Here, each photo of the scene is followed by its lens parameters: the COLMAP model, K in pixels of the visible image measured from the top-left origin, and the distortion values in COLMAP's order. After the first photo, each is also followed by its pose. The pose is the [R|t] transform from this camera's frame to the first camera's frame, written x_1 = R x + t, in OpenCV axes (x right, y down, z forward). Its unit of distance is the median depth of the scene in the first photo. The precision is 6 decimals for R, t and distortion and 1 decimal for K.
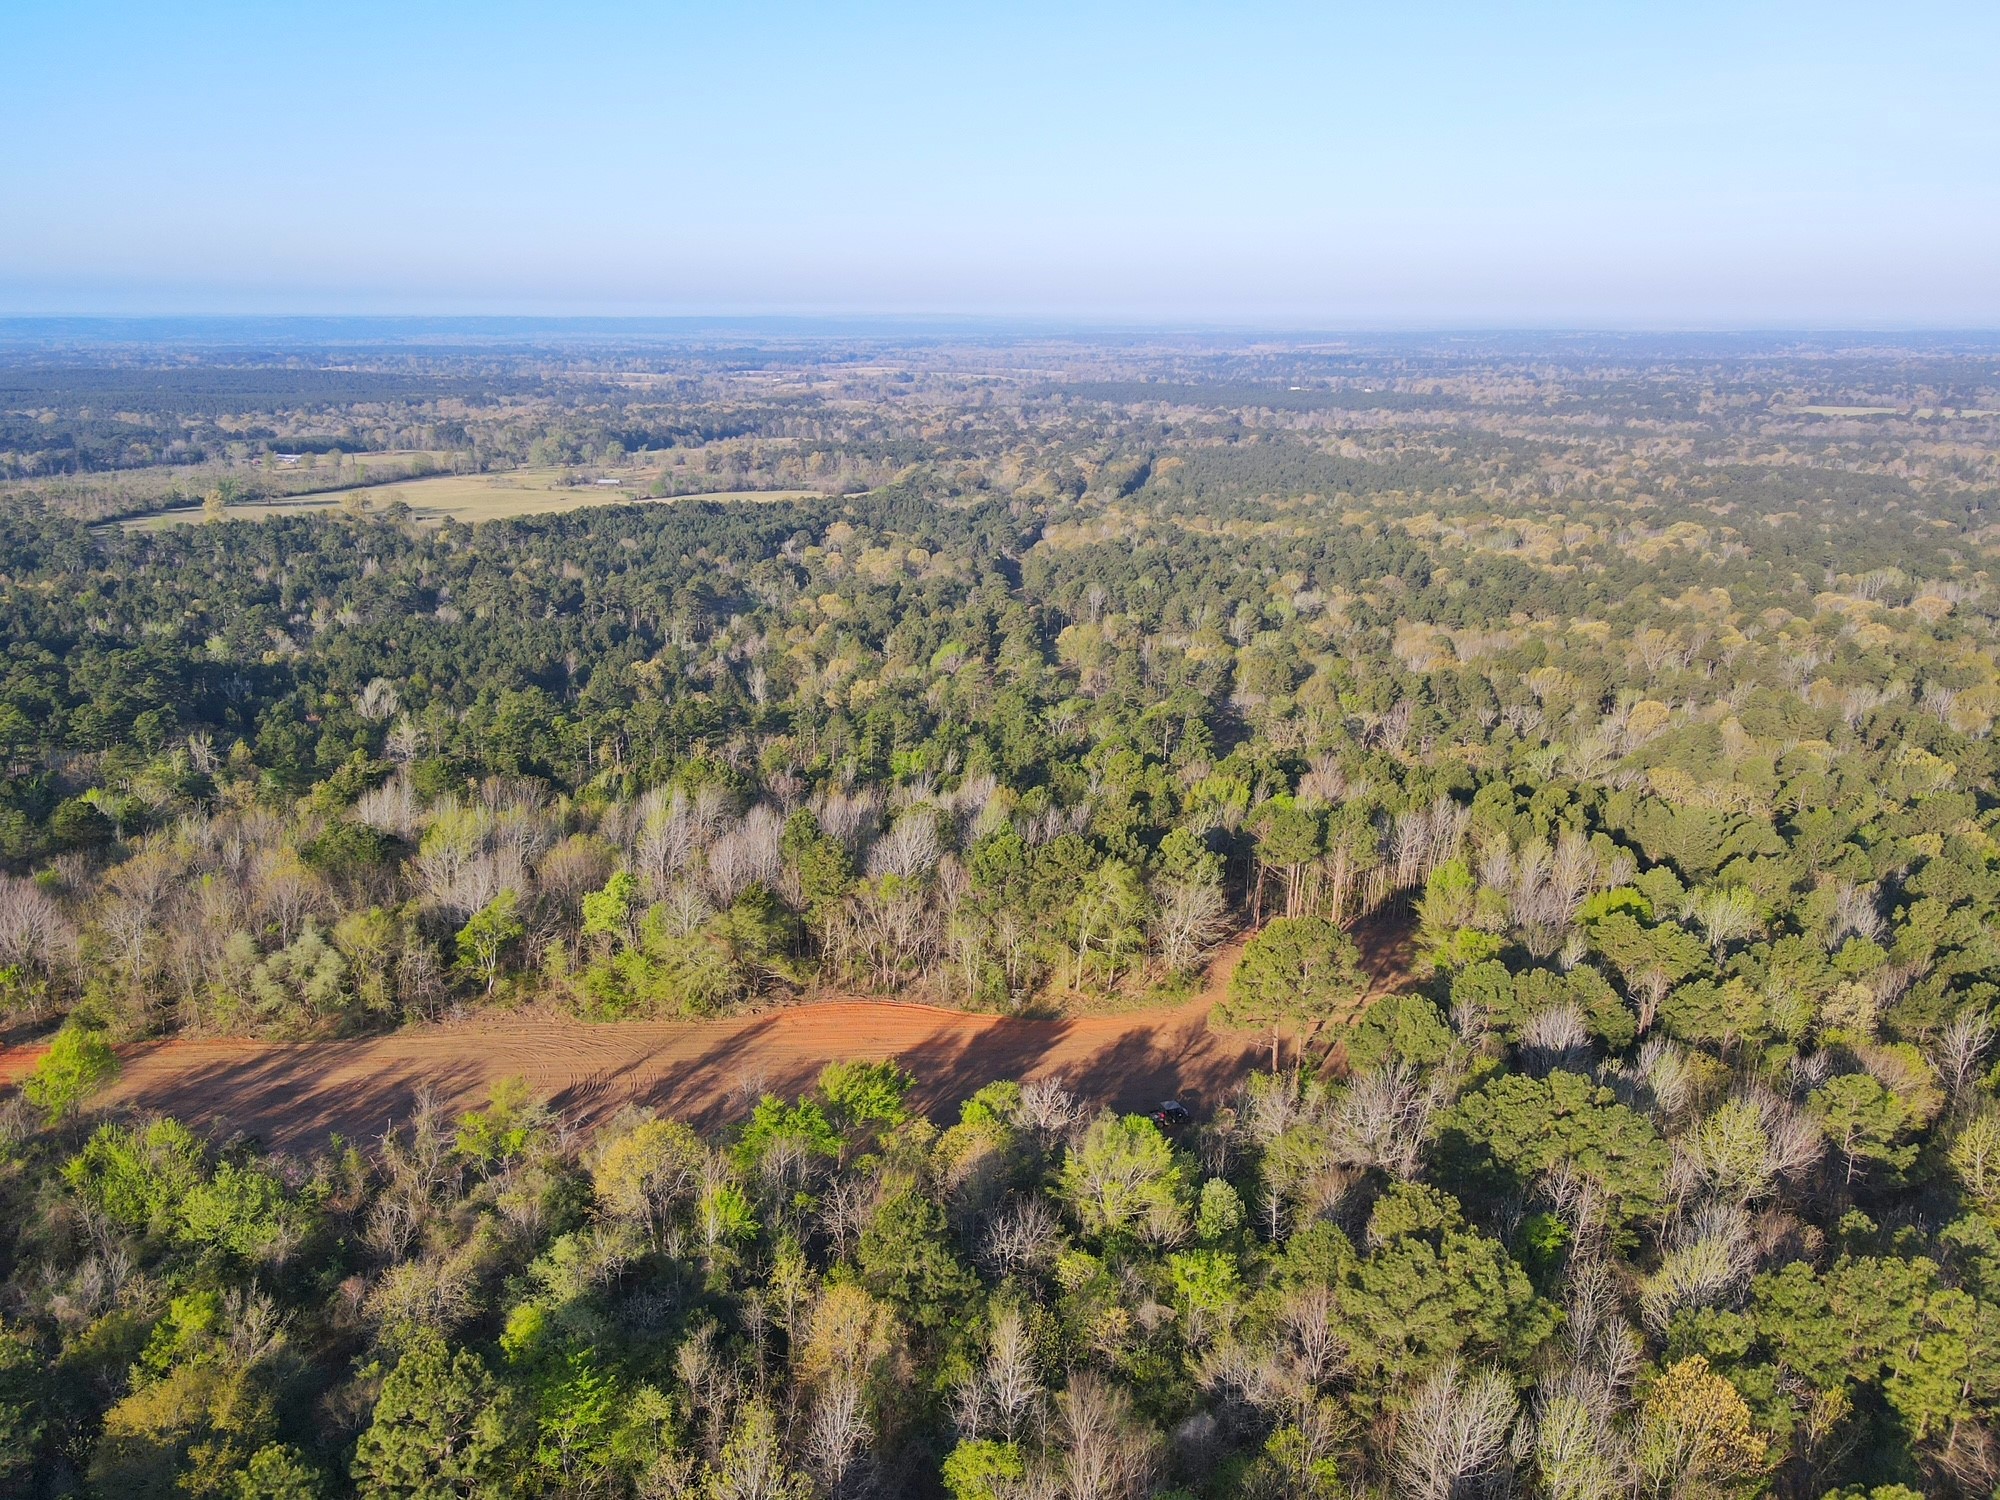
lens RADIAL K [[1458.8, 0, 995.0], [0, 1458.8, 758.1], [0, 0, 1]] dist [-0.011996, 0.045354]
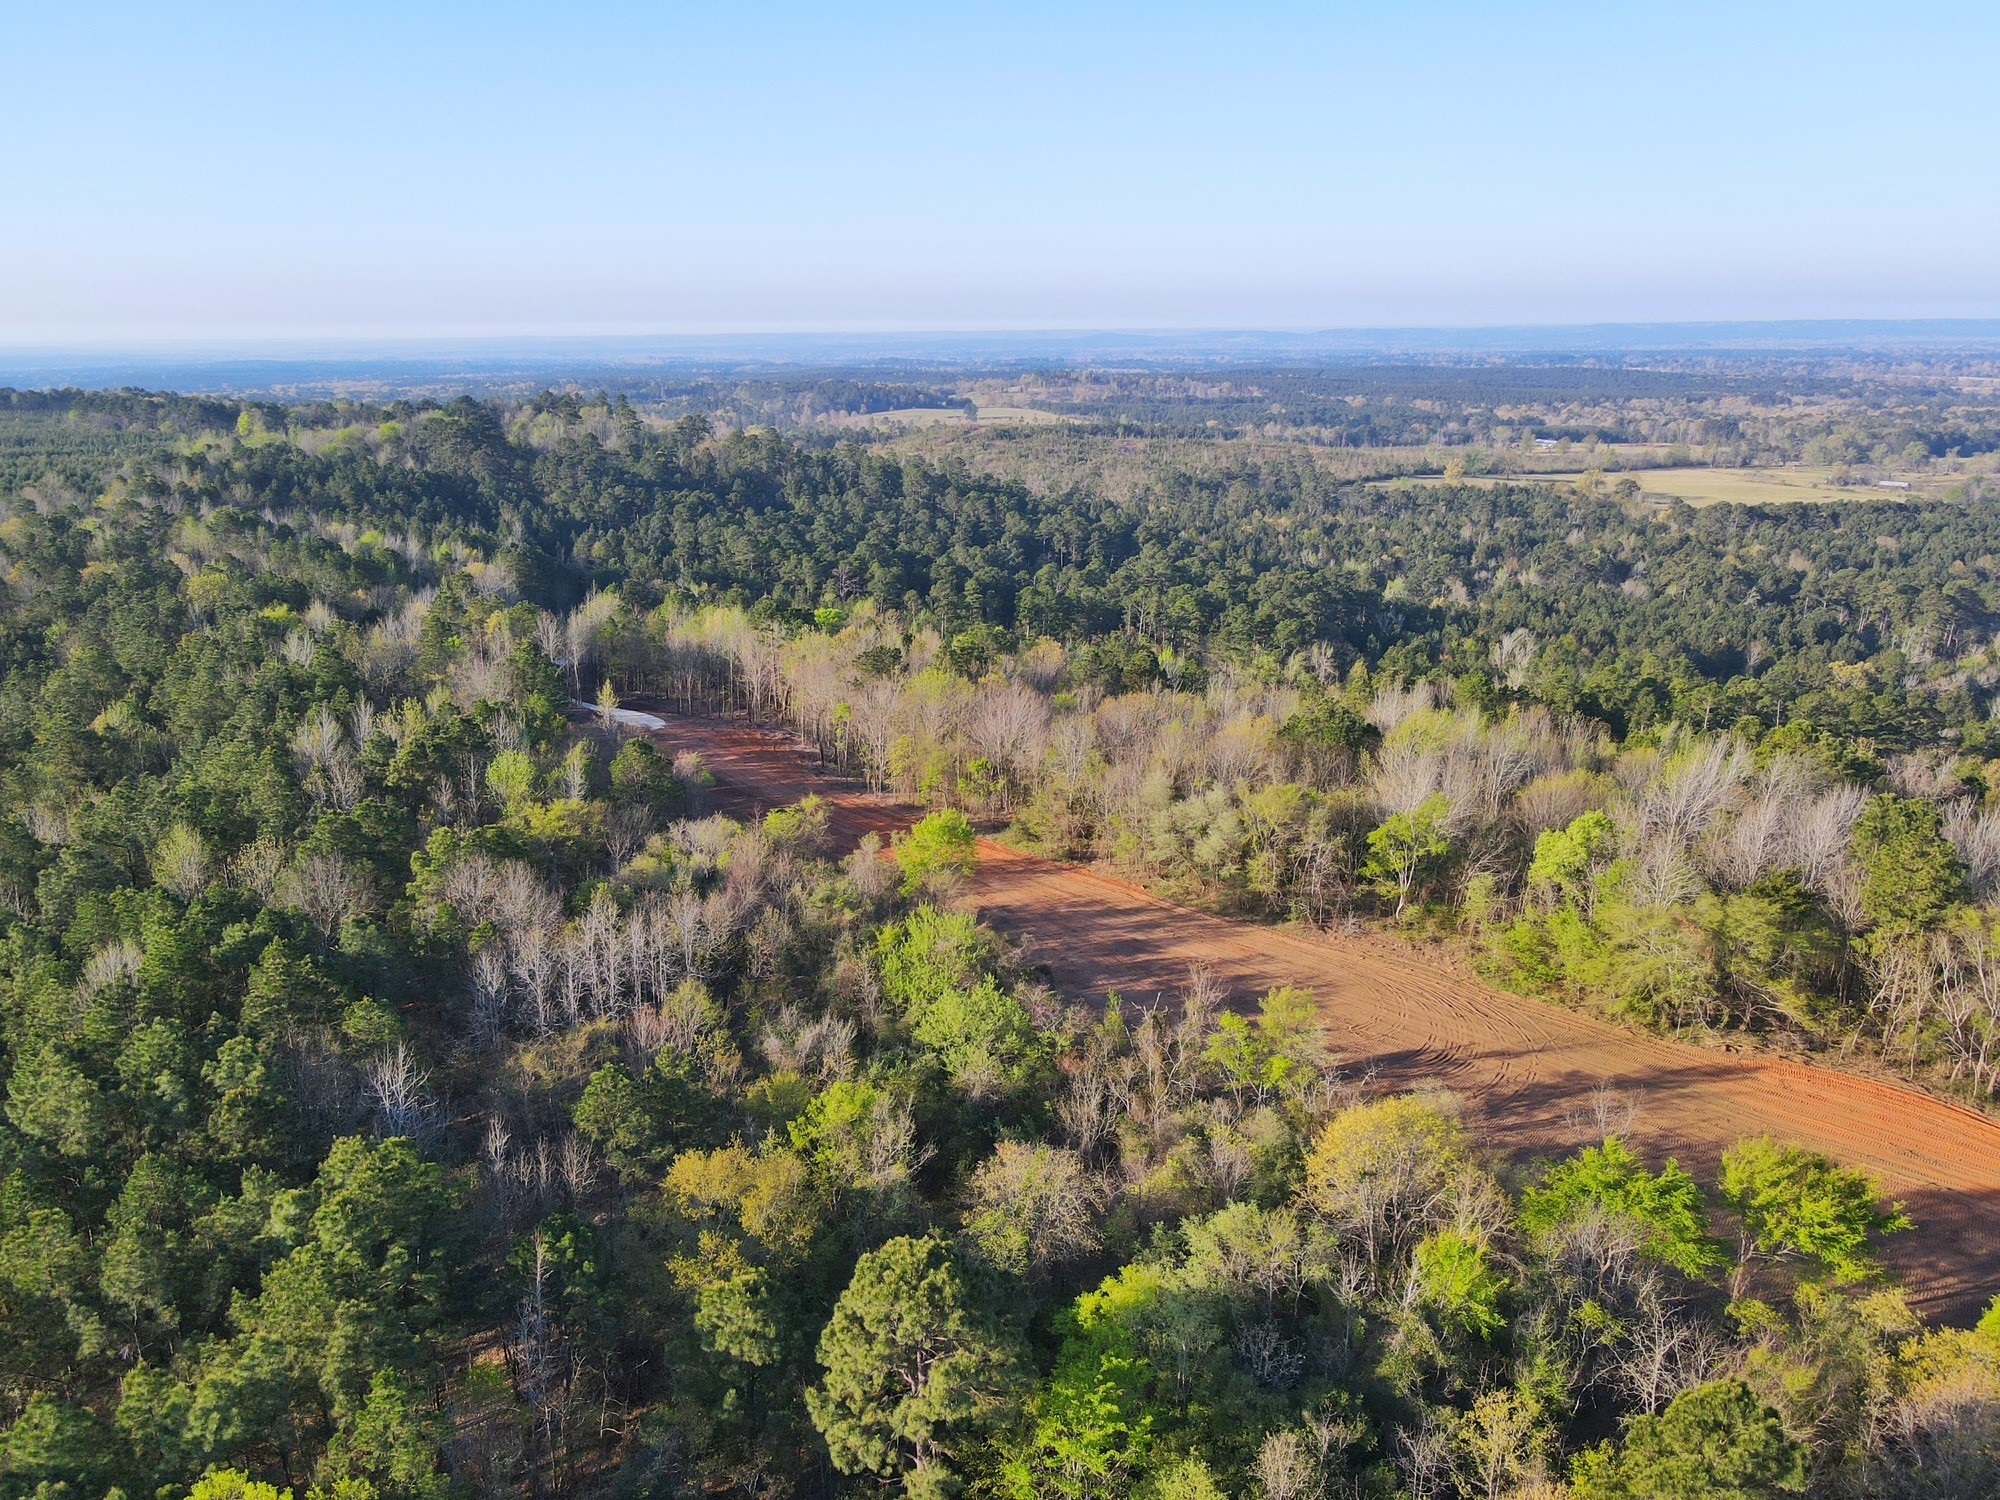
lens RADIAL K [[1458.8, 0, 995.0], [0, 1458.8, 758.1], [0, 0, 1]] dist [-0.011996, 0.045354]
pose [[0.686053, 0.197642, -0.700192, 0.014050], [-0.201885, 0.976316, 0.077776, 0.016373], [0.698981, 0.088000, 0.709705, 0.075653]]
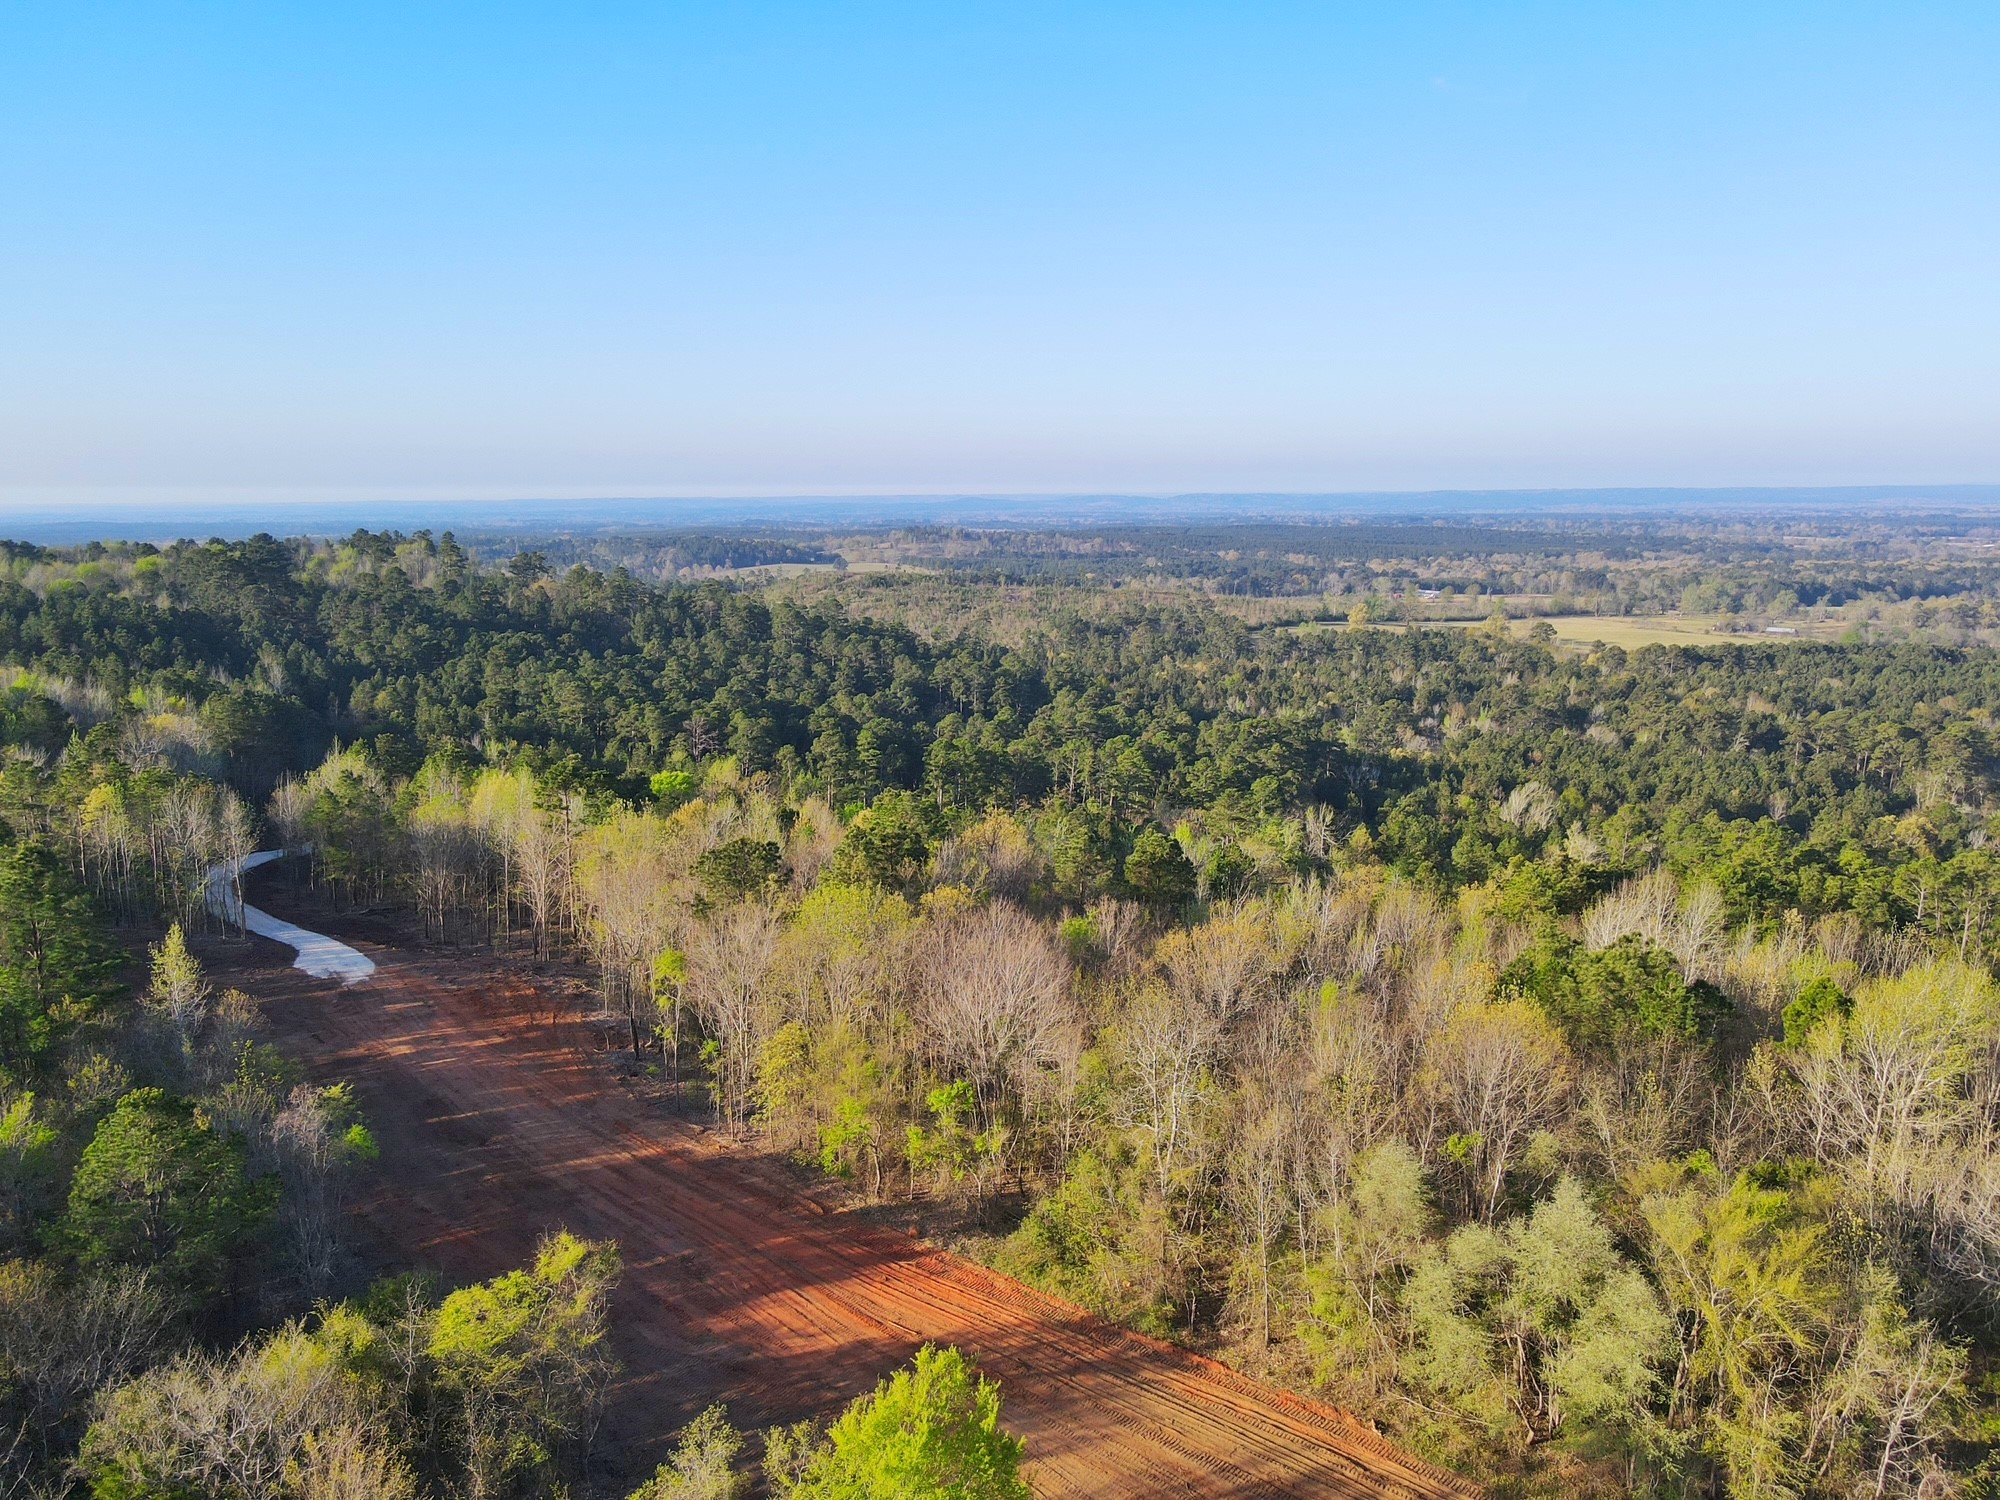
lens RADIAL K [[1458.8, 0, 995.0], [0, 1458.8, 758.1], [0, 0, 1]] dist [-0.011996, 0.045354]
pose [[0.749252, 0.110886, -0.652936, -0.096601], [-0.184932, 0.981698, -0.045493, 0.015046], [0.635941, 0.154835, 0.756046, 0.168945]]
